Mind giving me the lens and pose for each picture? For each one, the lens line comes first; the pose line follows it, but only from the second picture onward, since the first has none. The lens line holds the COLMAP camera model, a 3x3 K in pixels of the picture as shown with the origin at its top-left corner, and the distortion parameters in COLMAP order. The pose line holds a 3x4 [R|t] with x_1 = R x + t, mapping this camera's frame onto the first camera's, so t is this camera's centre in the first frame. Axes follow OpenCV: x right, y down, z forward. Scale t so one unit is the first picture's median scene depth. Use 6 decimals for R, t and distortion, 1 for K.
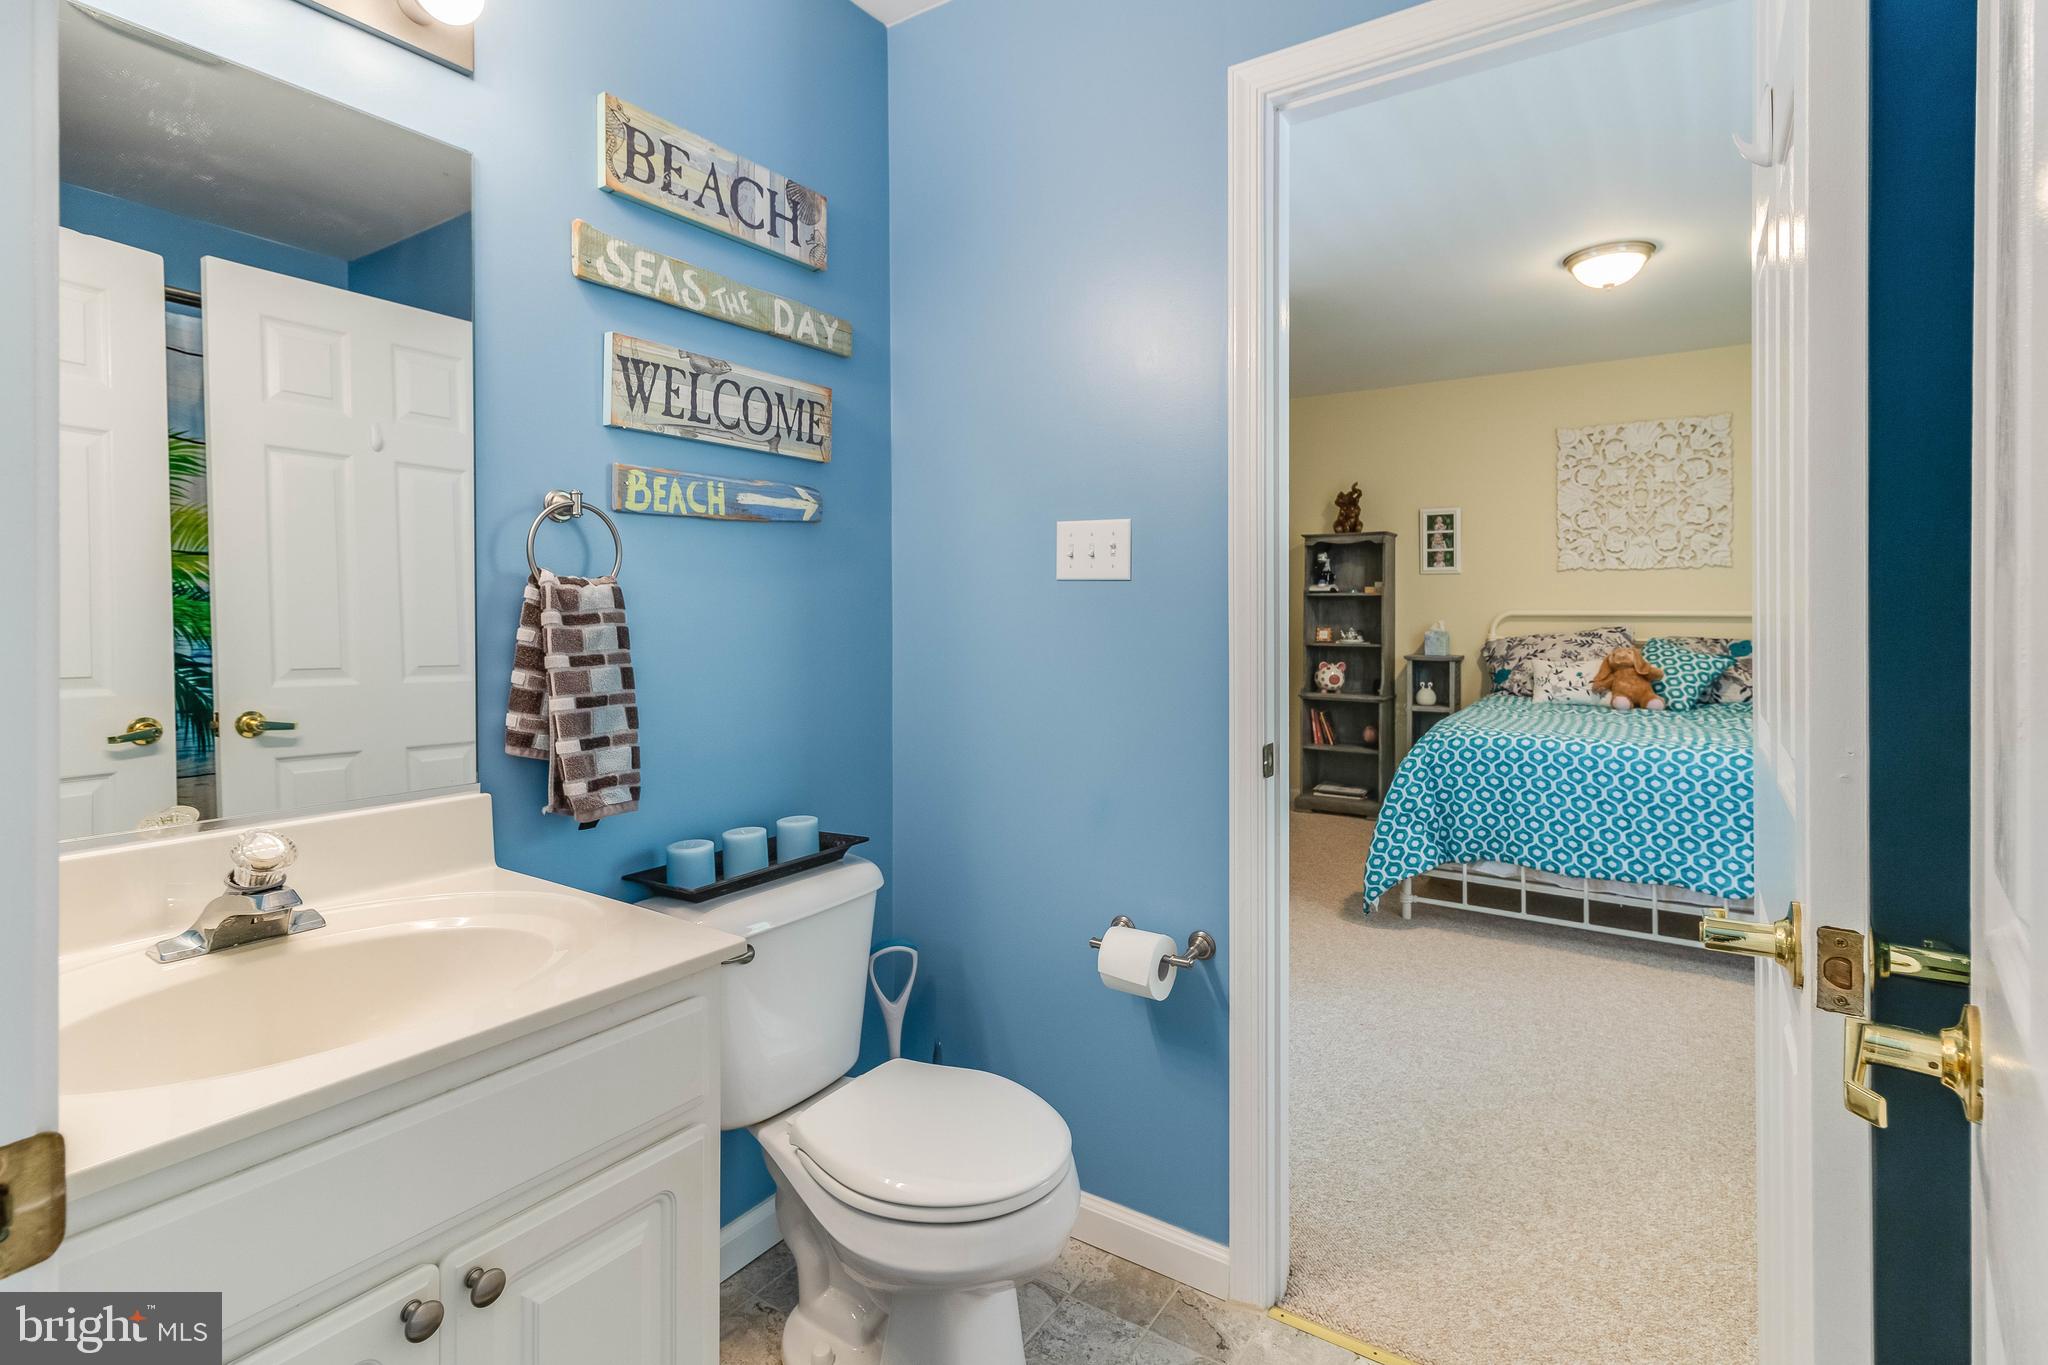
lens RADIAL K [[980.0, 0, 1021.0], [0, 980.0, 608.8], [0, 0, 1]] dist [0.002028, -0.000137]
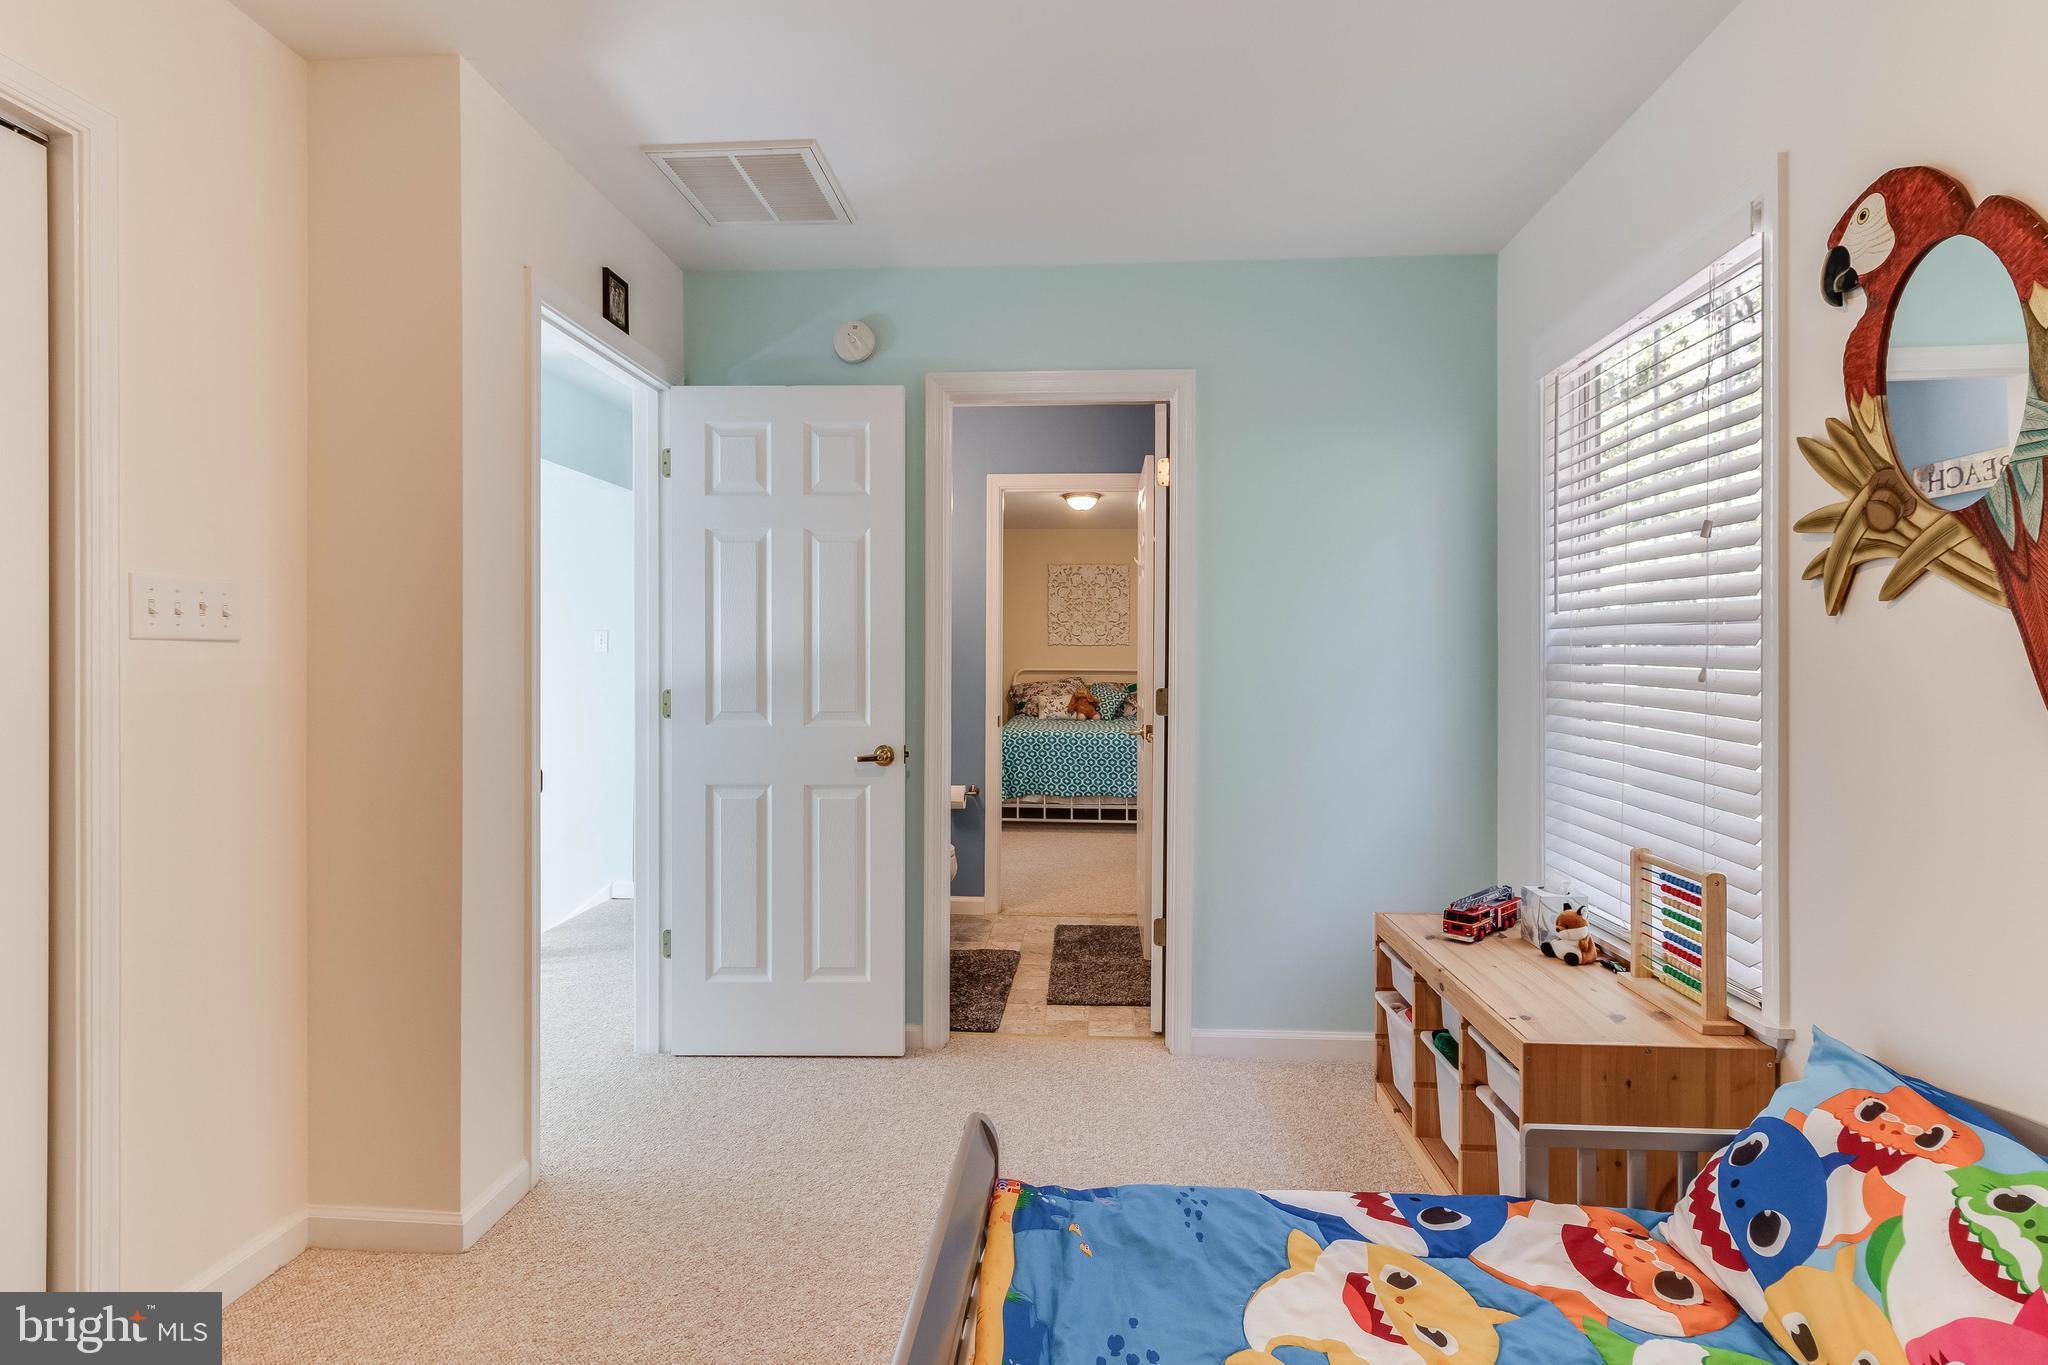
lens RADIAL K [[950.7, 0, 1026.9], [0, 950.7, 667.2], [0, 0, 1]] dist [0.002133, -0.000042]
pose [[0.865891, 0.003294, 0.500223, -0.359455], [-0.005603, 0.999979, 0.003114, -0.004757], [-0.500202, -0.005499, 0.865891, -0.484663]]
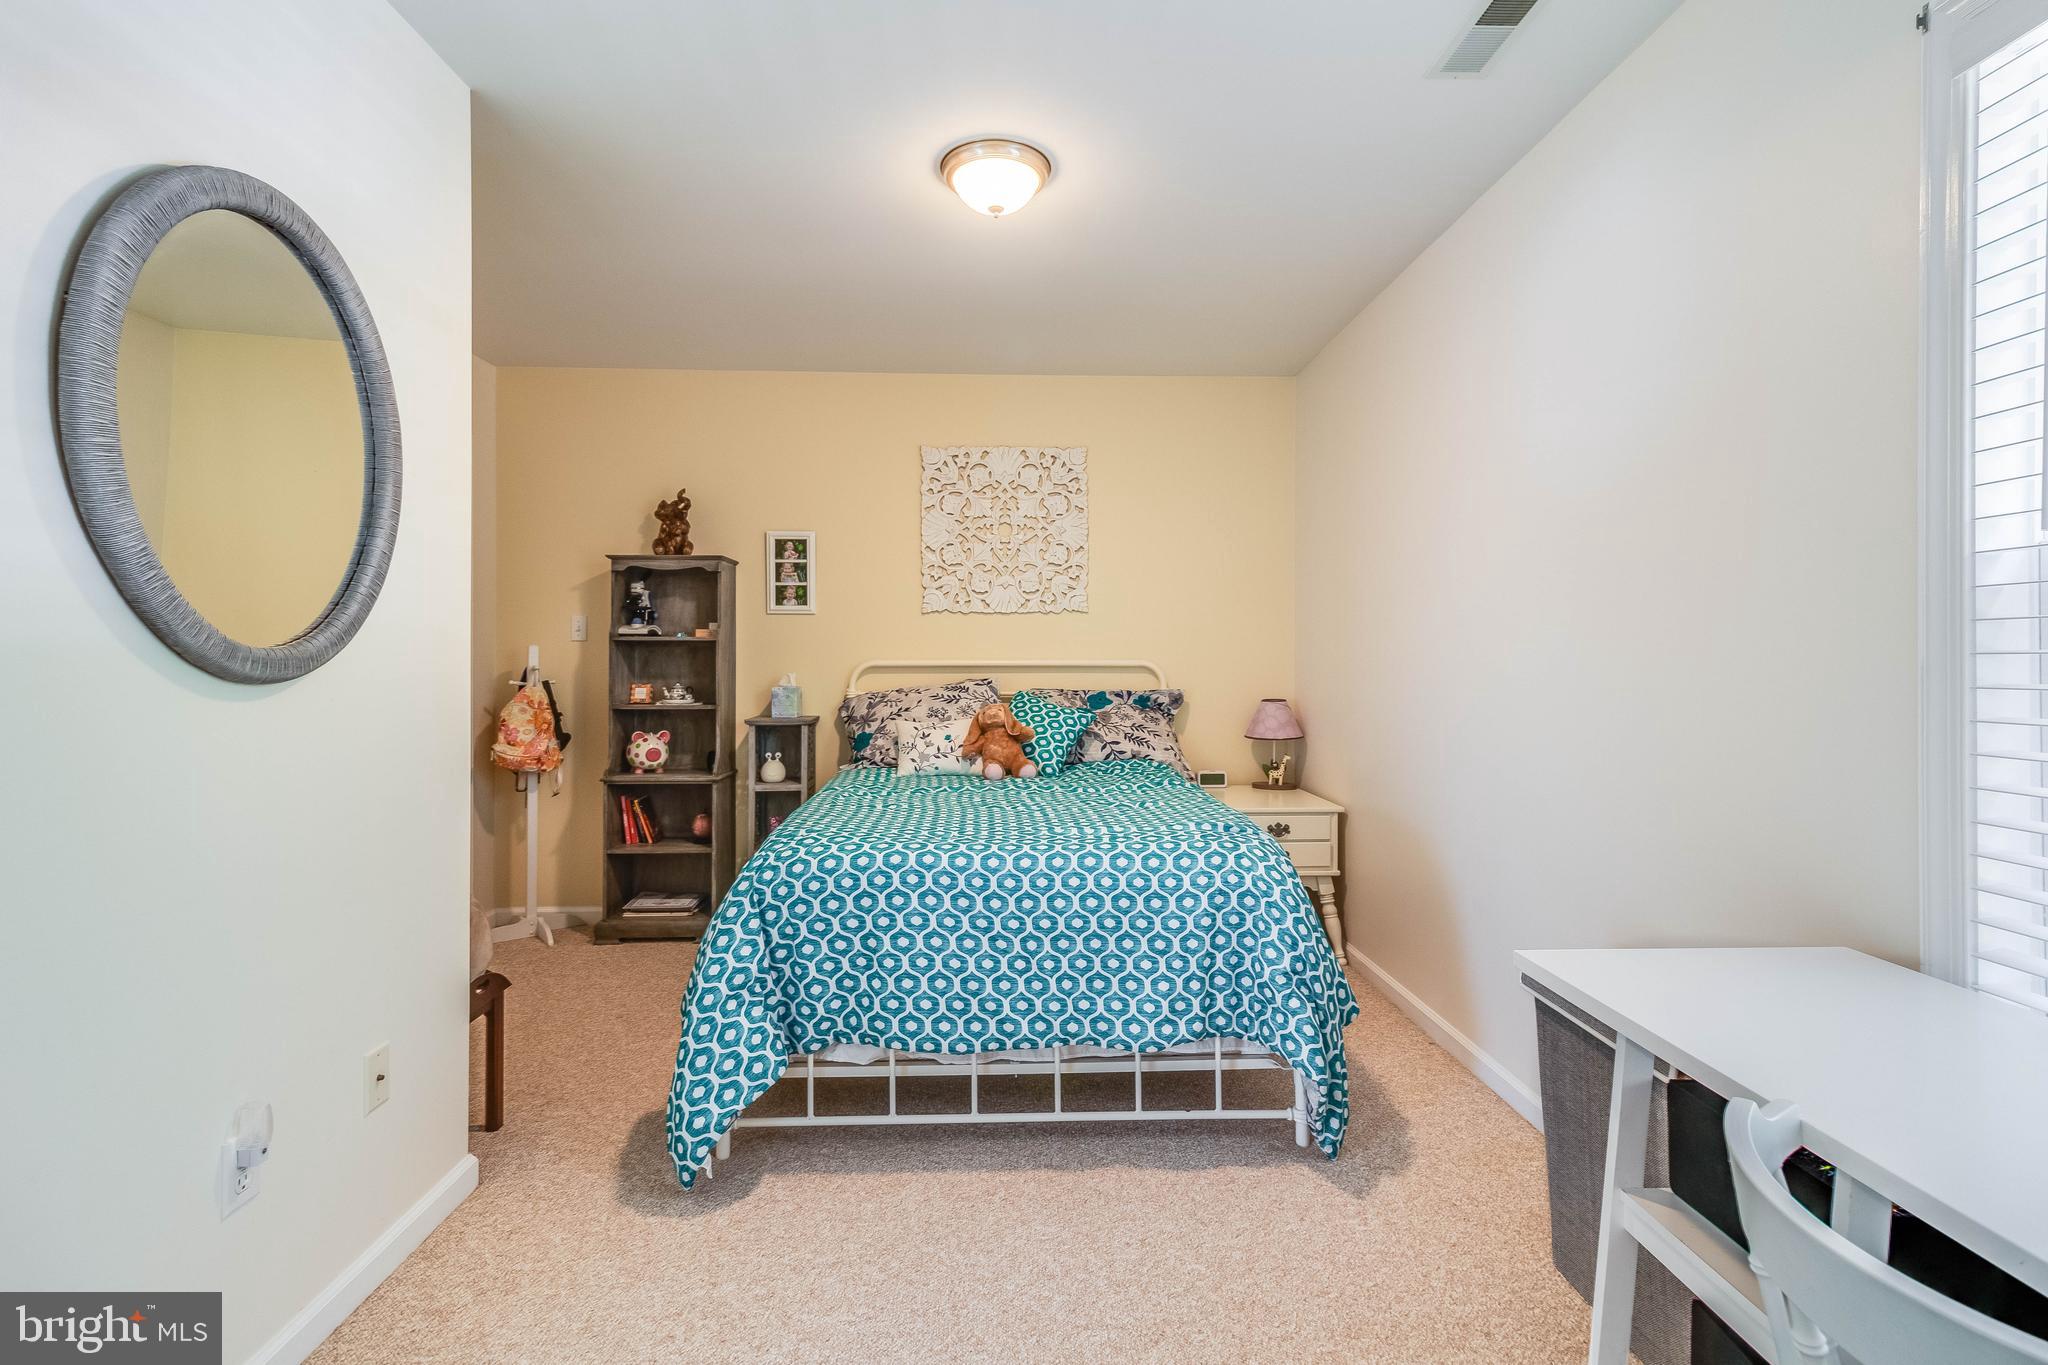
lens RADIAL K [[937.3, 0, 1038.5], [0, 937.3, 659.3], [0, 0, 1]] dist [0.002635, 0.000049]
pose [[0.800341, -0.002204, 0.599541, 0.151222], [0.000942, 0.999997, 0.002419, -0.000692], [-0.599544, -0.001371, 0.800340, 0.310000]]
